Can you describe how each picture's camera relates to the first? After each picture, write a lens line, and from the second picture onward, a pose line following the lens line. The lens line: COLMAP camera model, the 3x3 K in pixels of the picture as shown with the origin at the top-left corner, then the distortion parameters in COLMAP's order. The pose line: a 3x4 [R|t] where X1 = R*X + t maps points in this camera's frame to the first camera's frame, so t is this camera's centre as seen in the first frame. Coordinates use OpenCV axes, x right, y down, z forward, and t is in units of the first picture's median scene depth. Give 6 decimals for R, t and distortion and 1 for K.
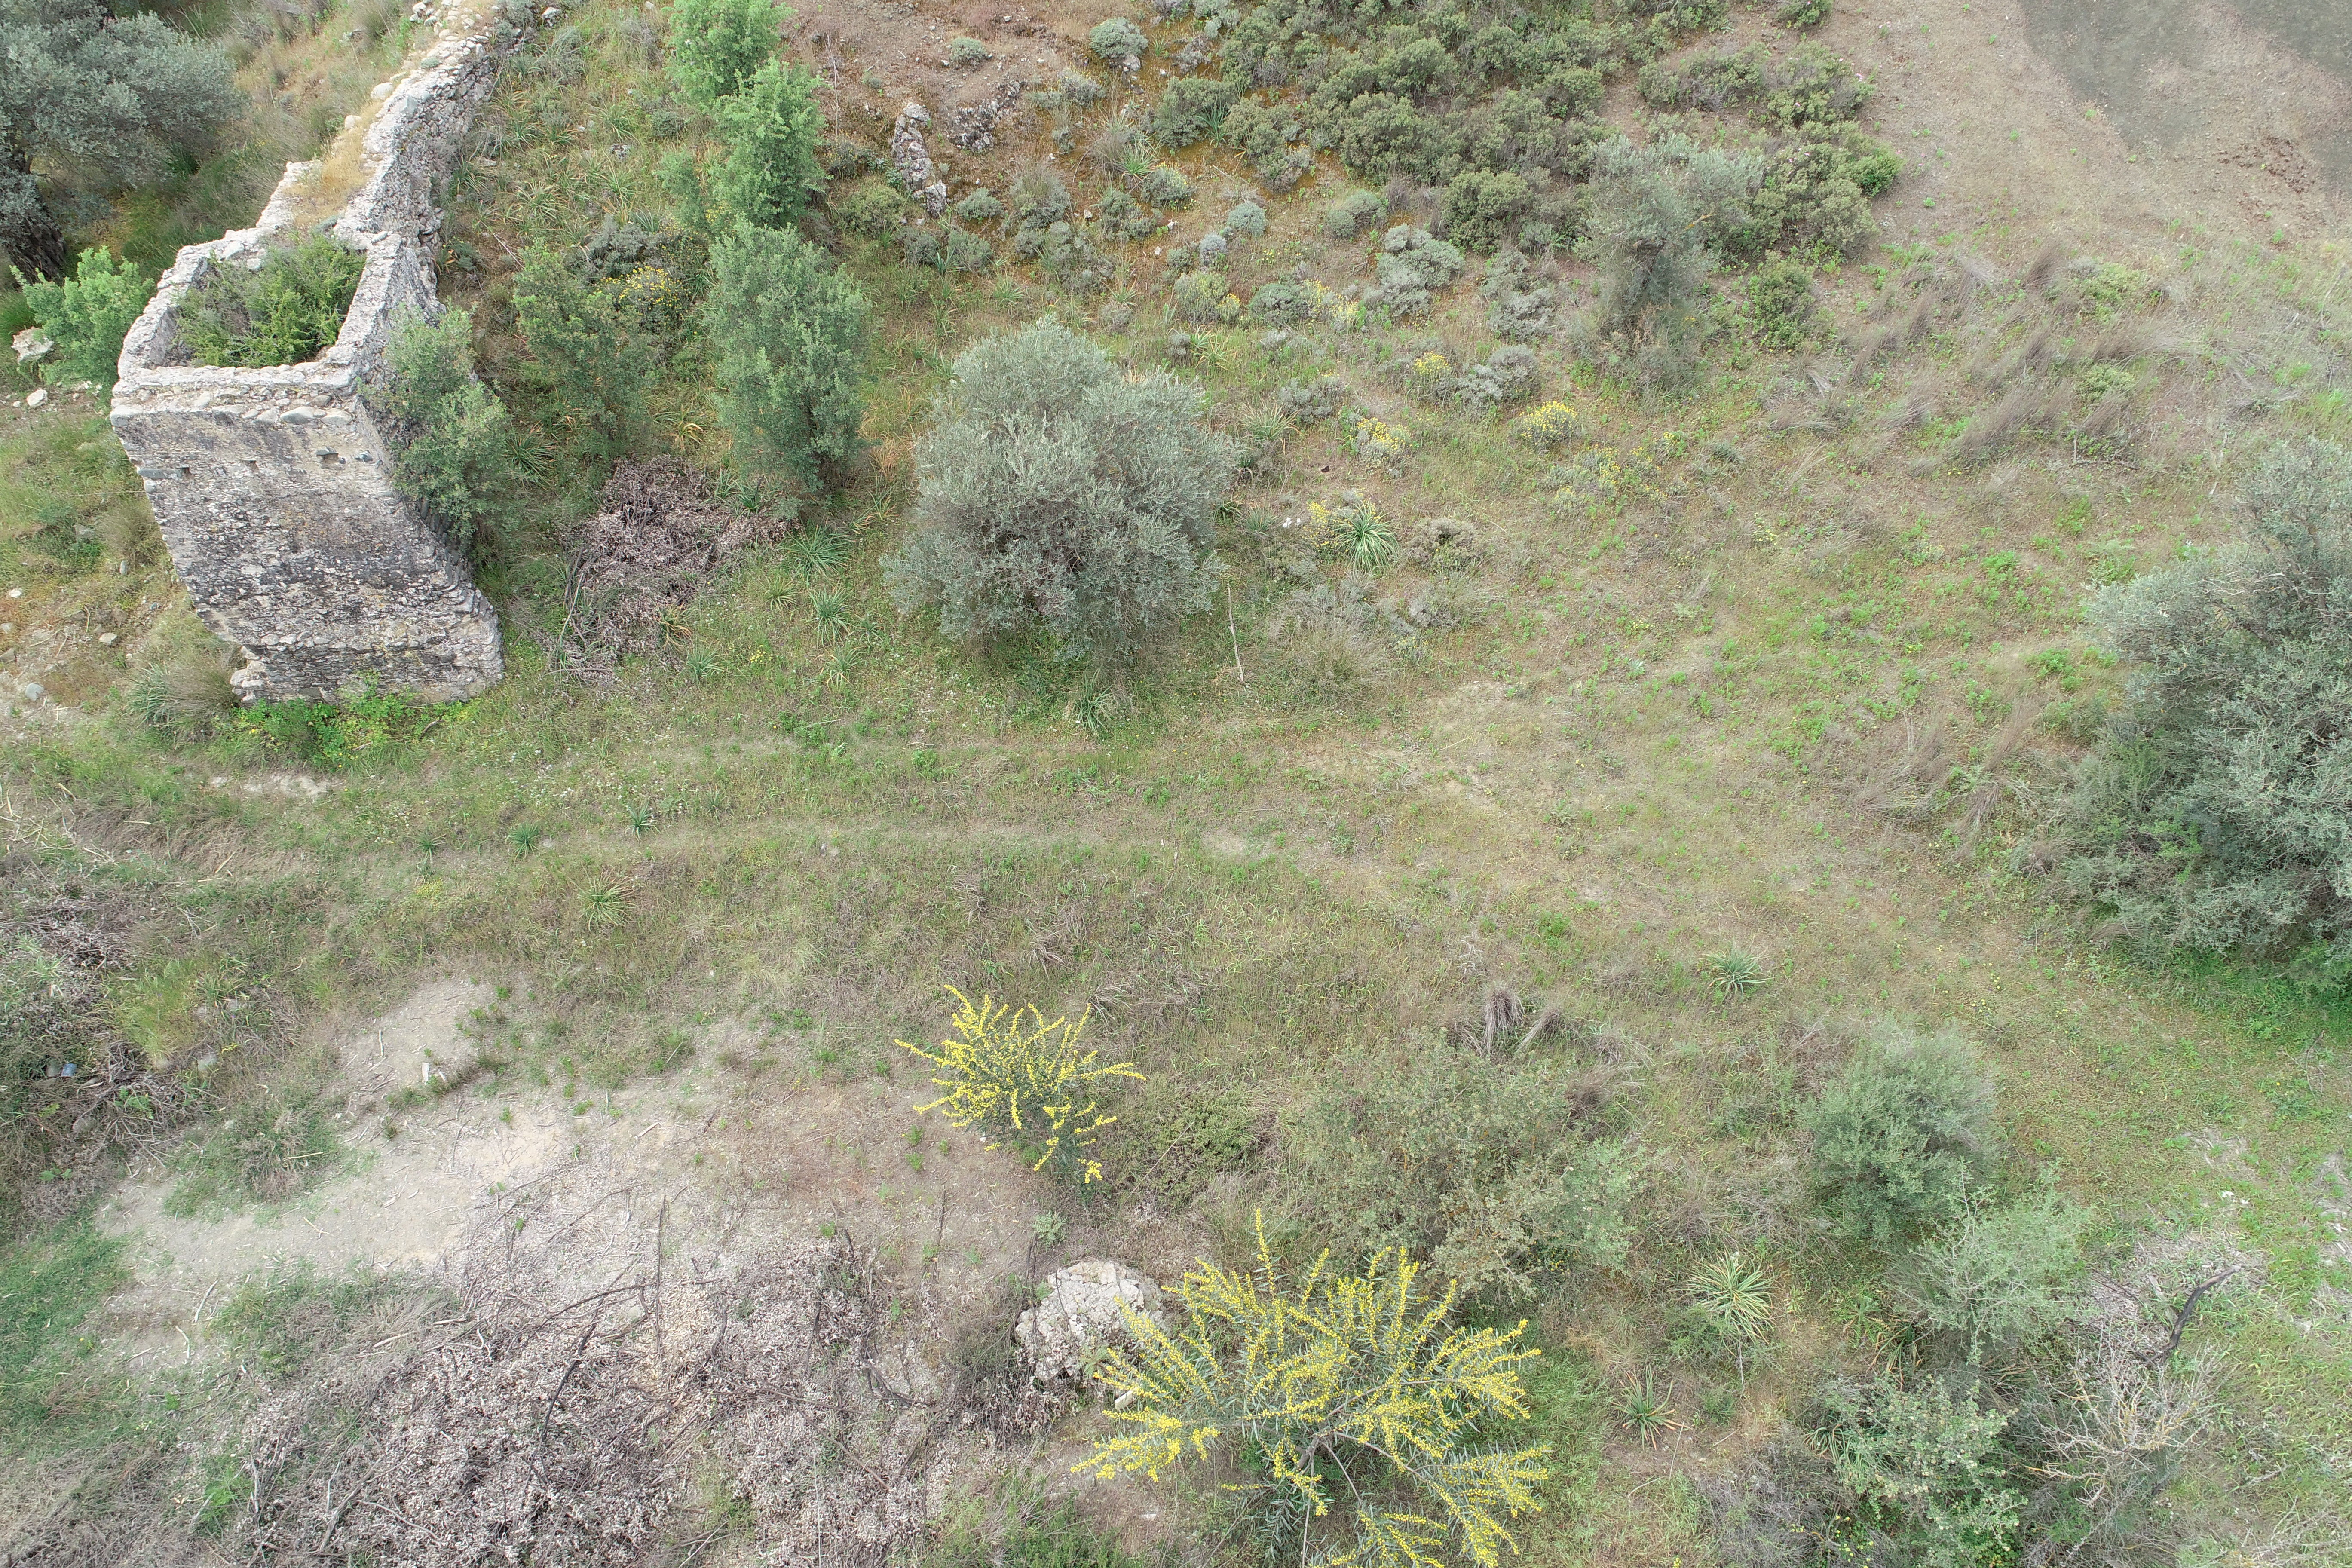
lens RADIAL K [[1567.6, 0, 1172.2], [0, 1567.6, 790.9], [0, 0, 1]] dist [-0.001763, -0.000248]
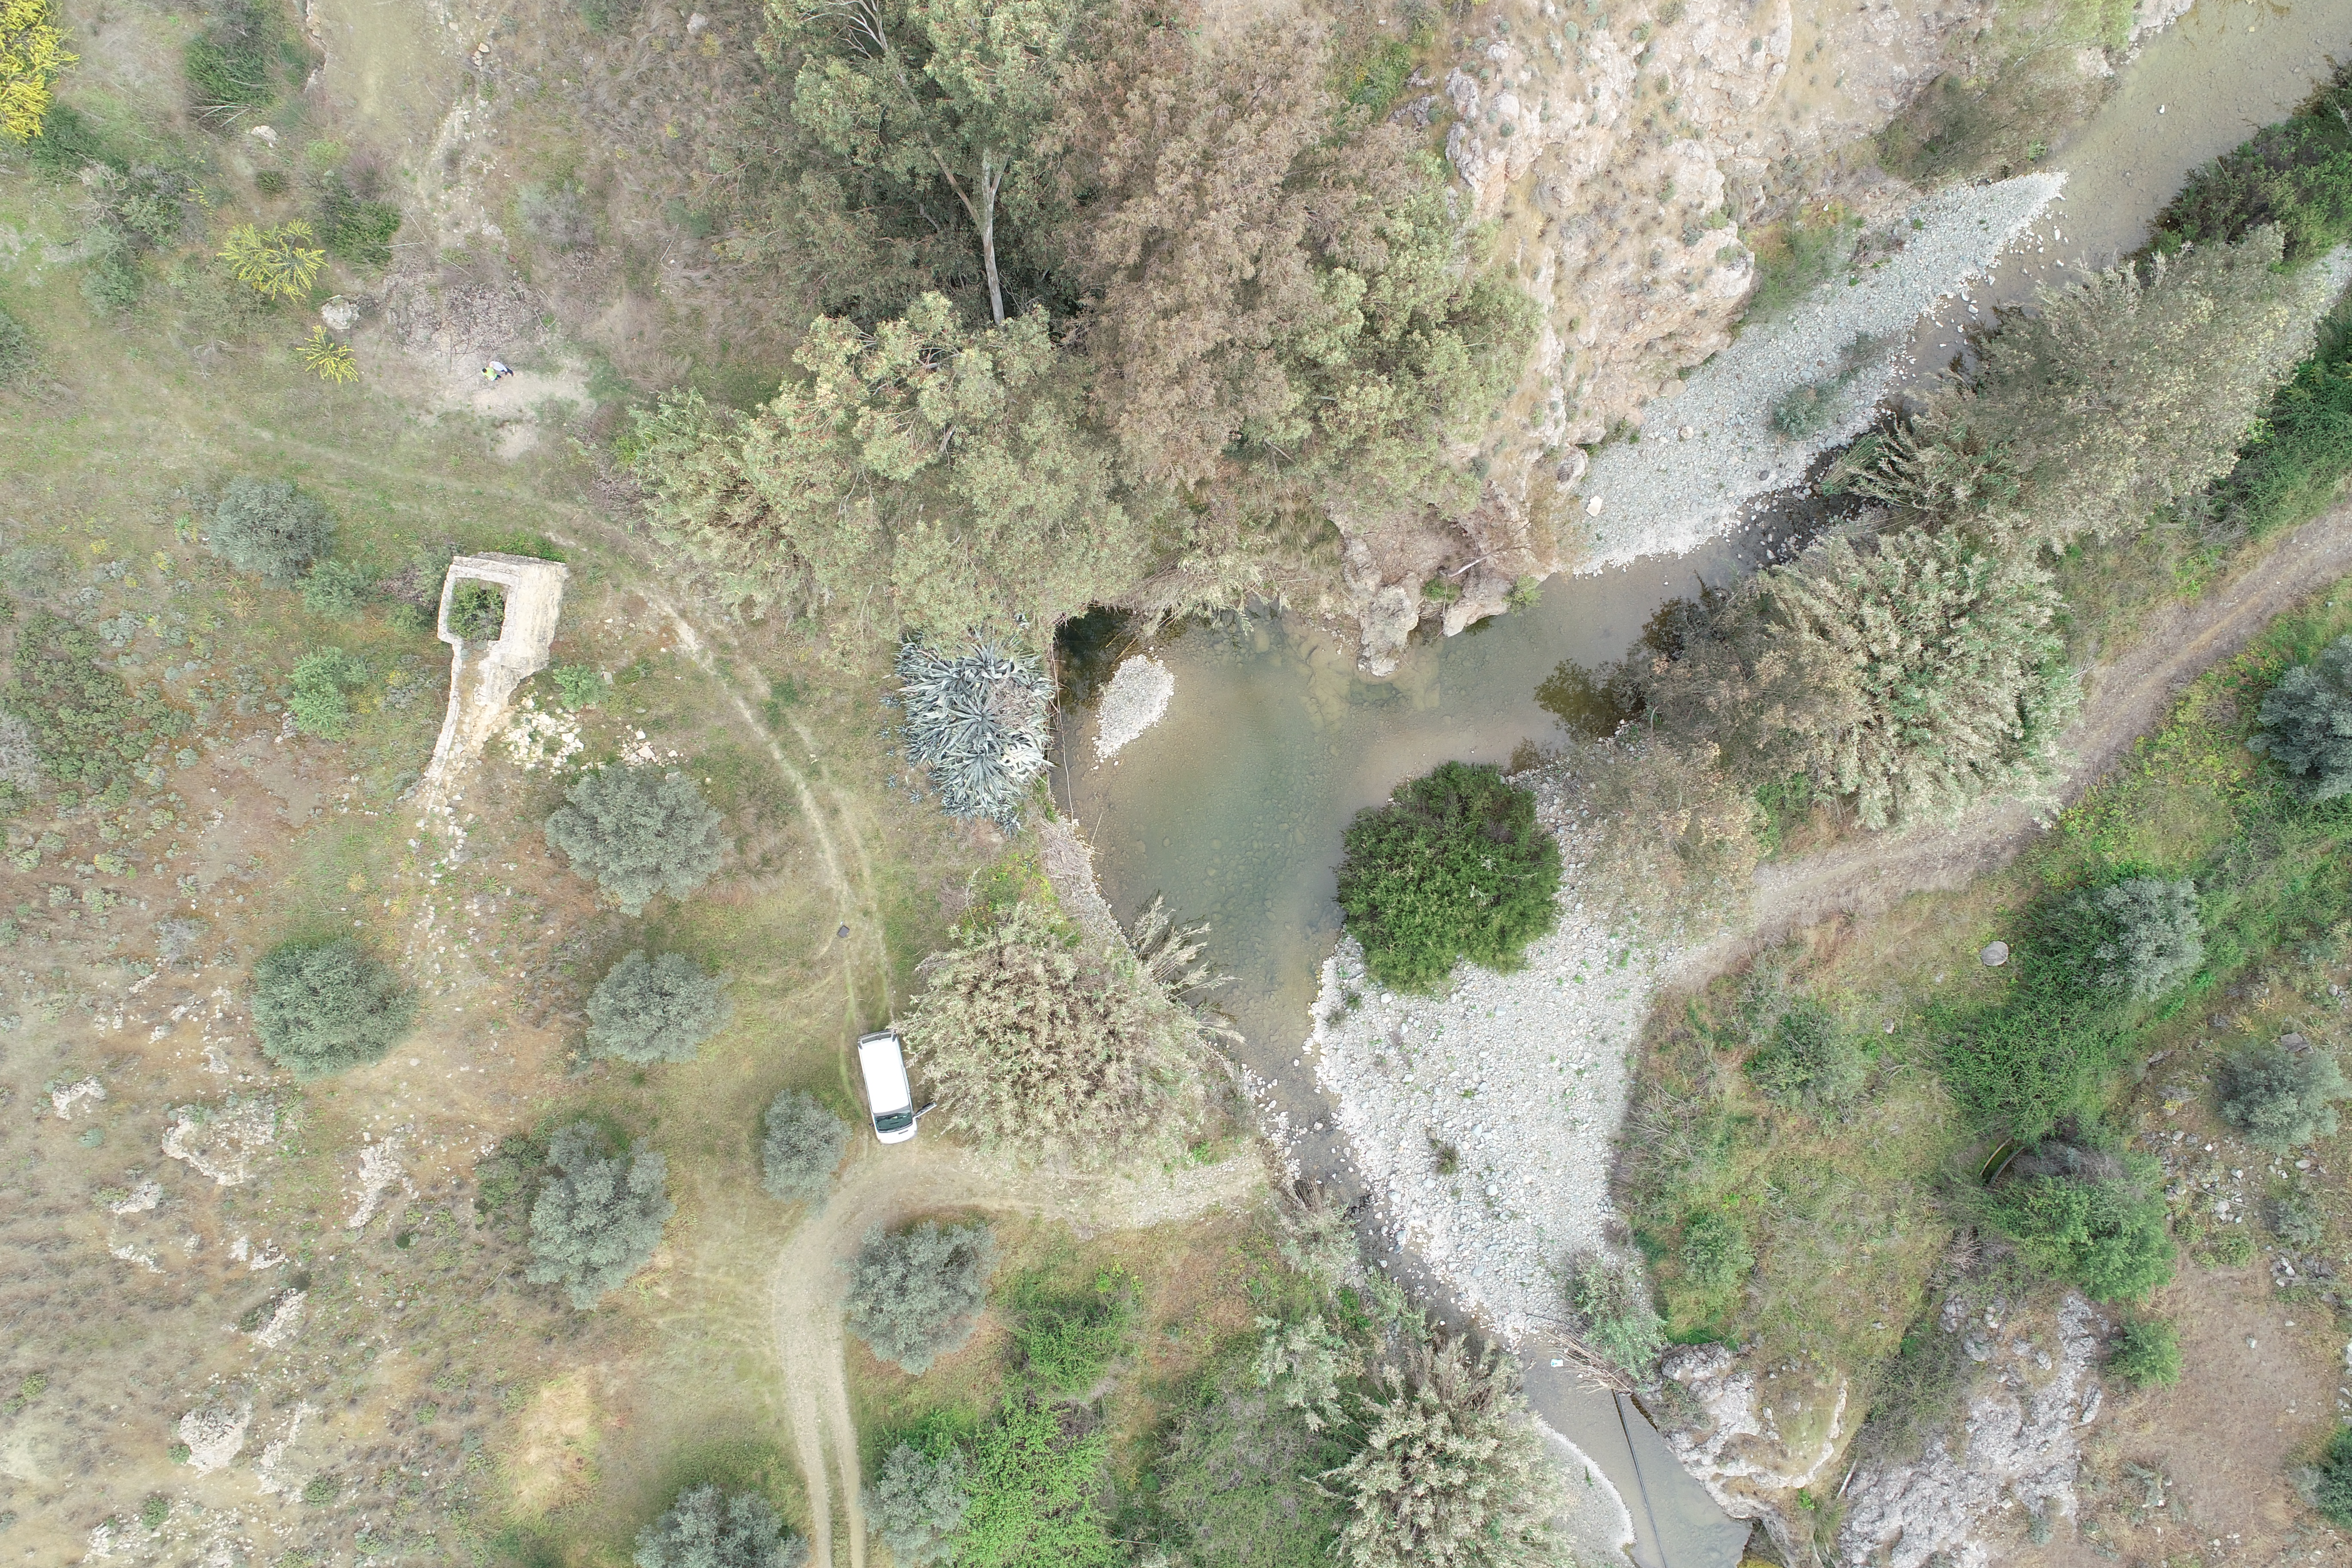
lens RADIAL K [[1567.6, 0, 1173.8], [0, 1567.6, 782.3], [0, 0, 1]] dist [-0.001763, -0.000248]
pose [[-0.974494, -0.222273, -0.030929, -2.008721], [0.159862, -0.784285, 0.599451, -2.354023], [-0.157499, 0.579217, 0.799813, -1.633907]]
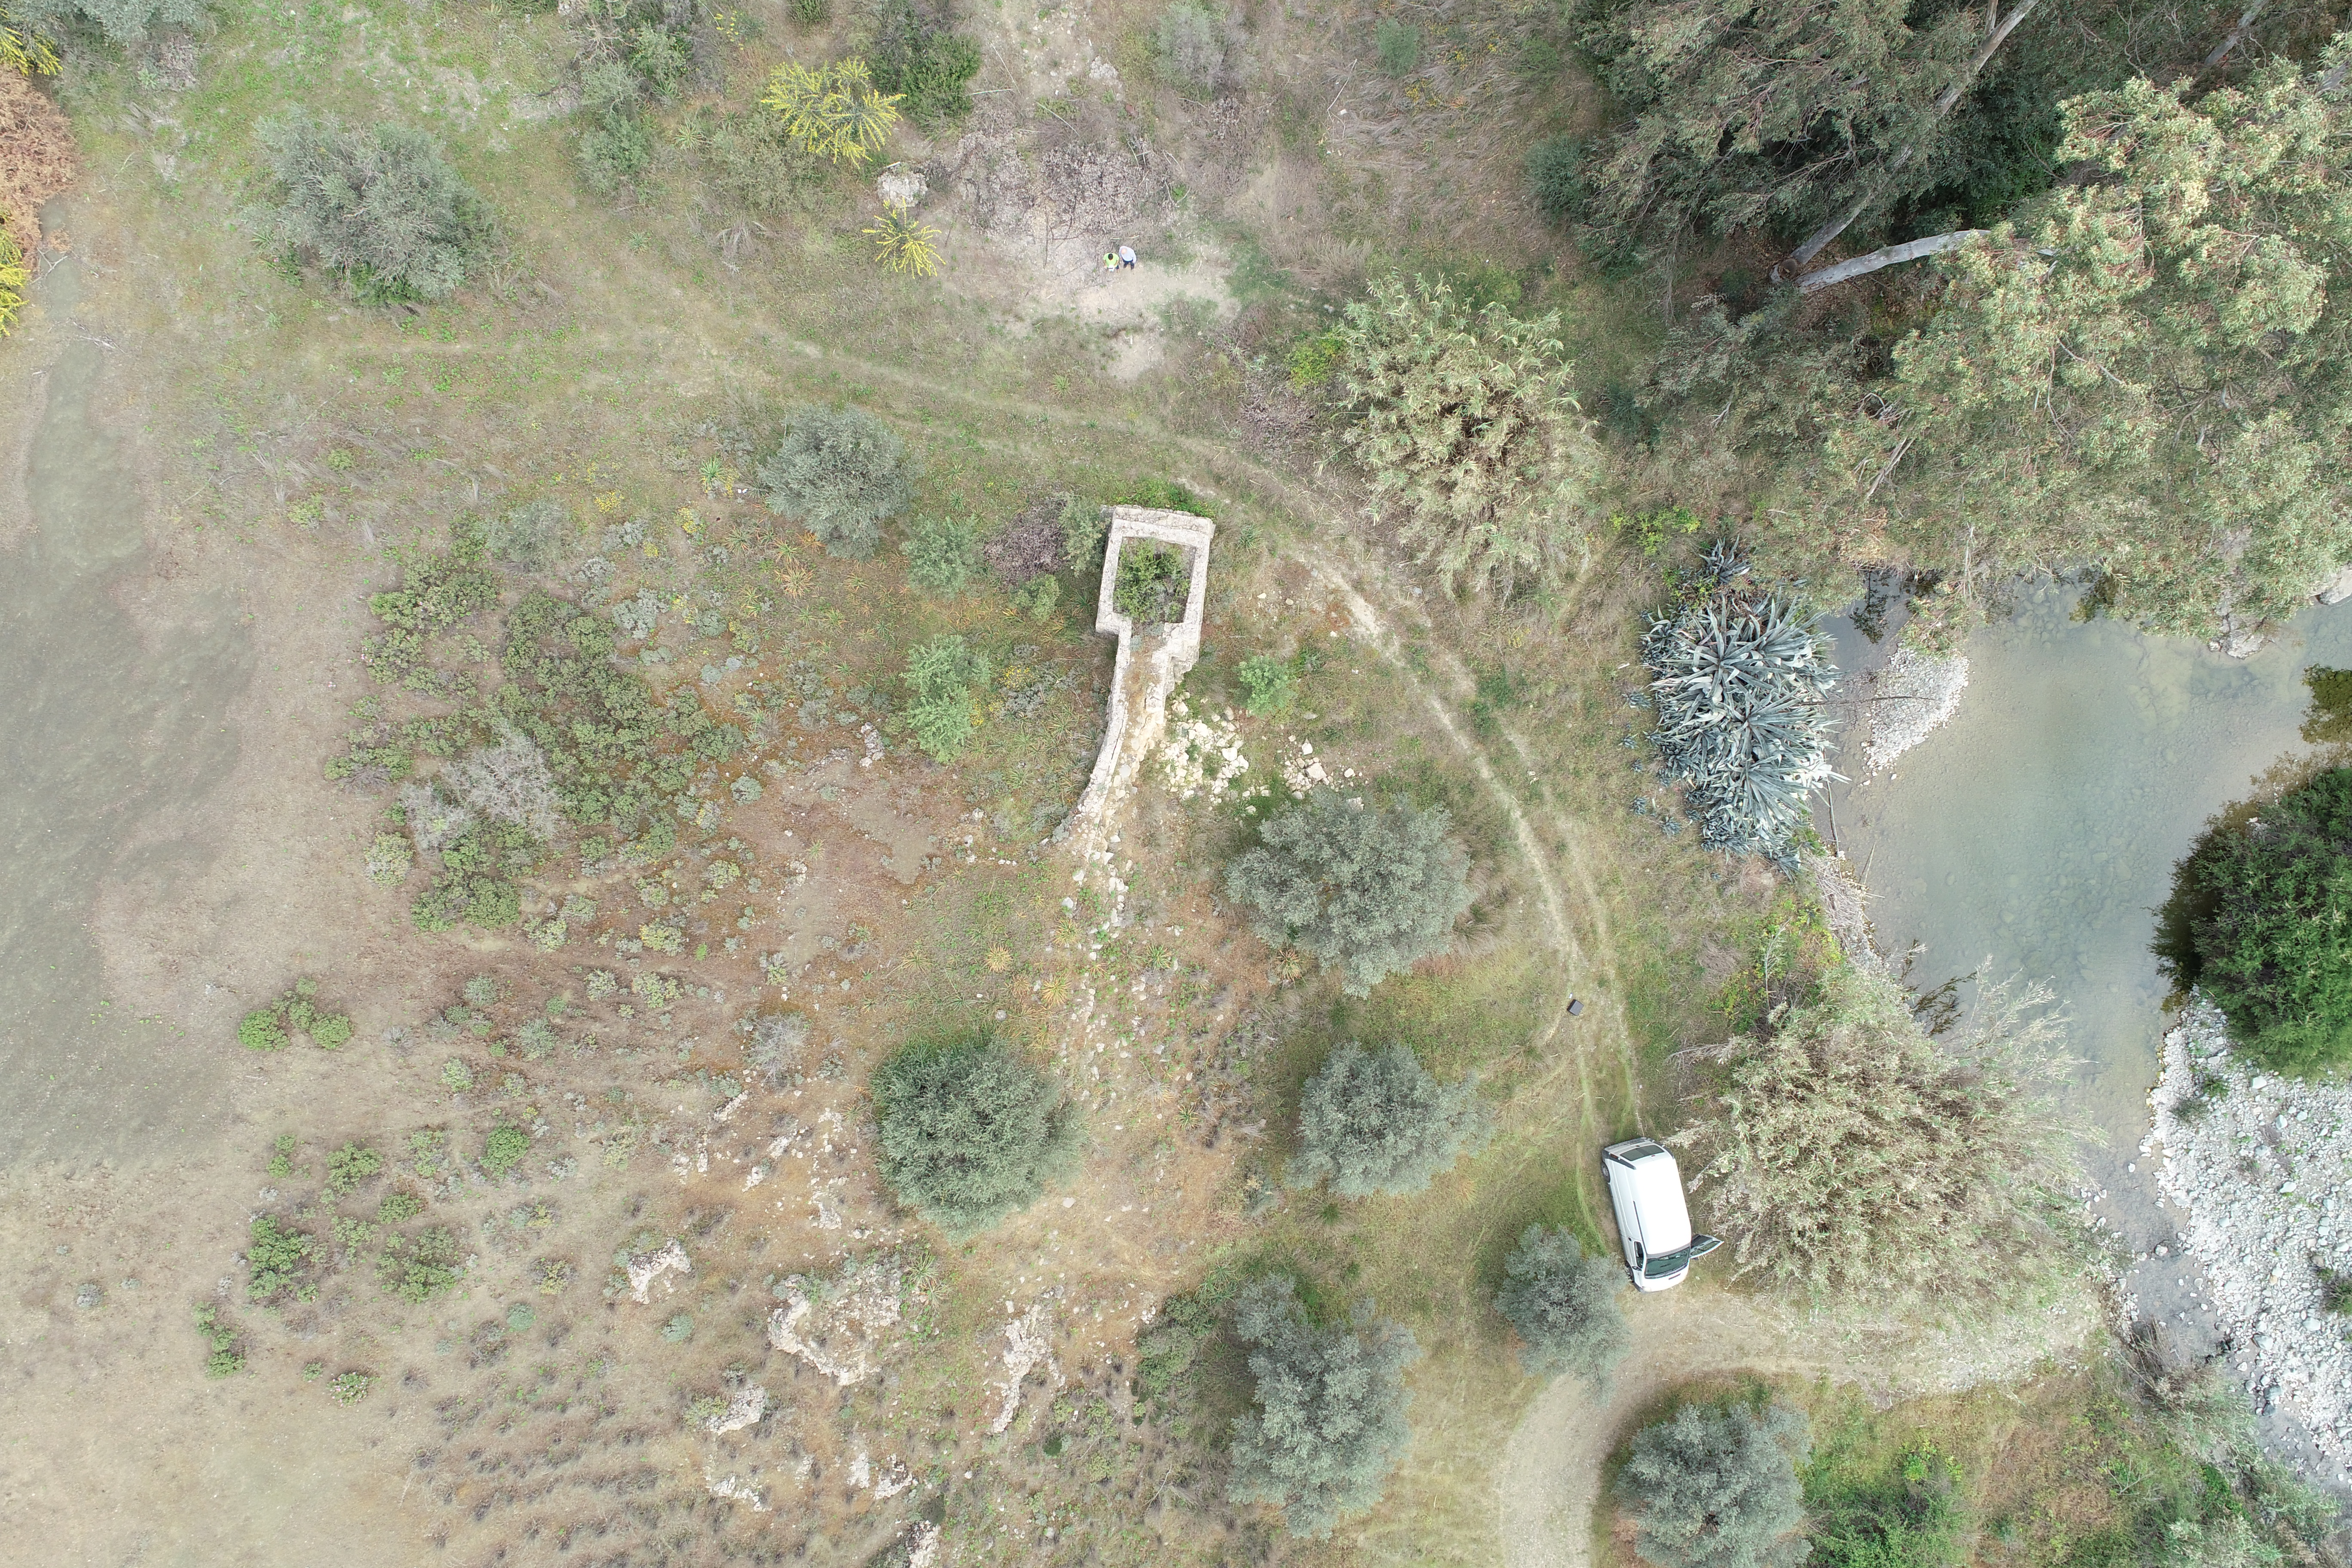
lens RADIAL K [[1567.6, 0, 1173.1], [0, 1567.6, 785.3], [0, 0, 1]] dist [-0.001763, -0.000248]
pose [[-0.977271, -0.209547, -0.032107, -0.615964], [0.149934, -0.790283, 0.594115, -1.989978], [-0.149869, 0.575797, 0.803739, -0.721256]]
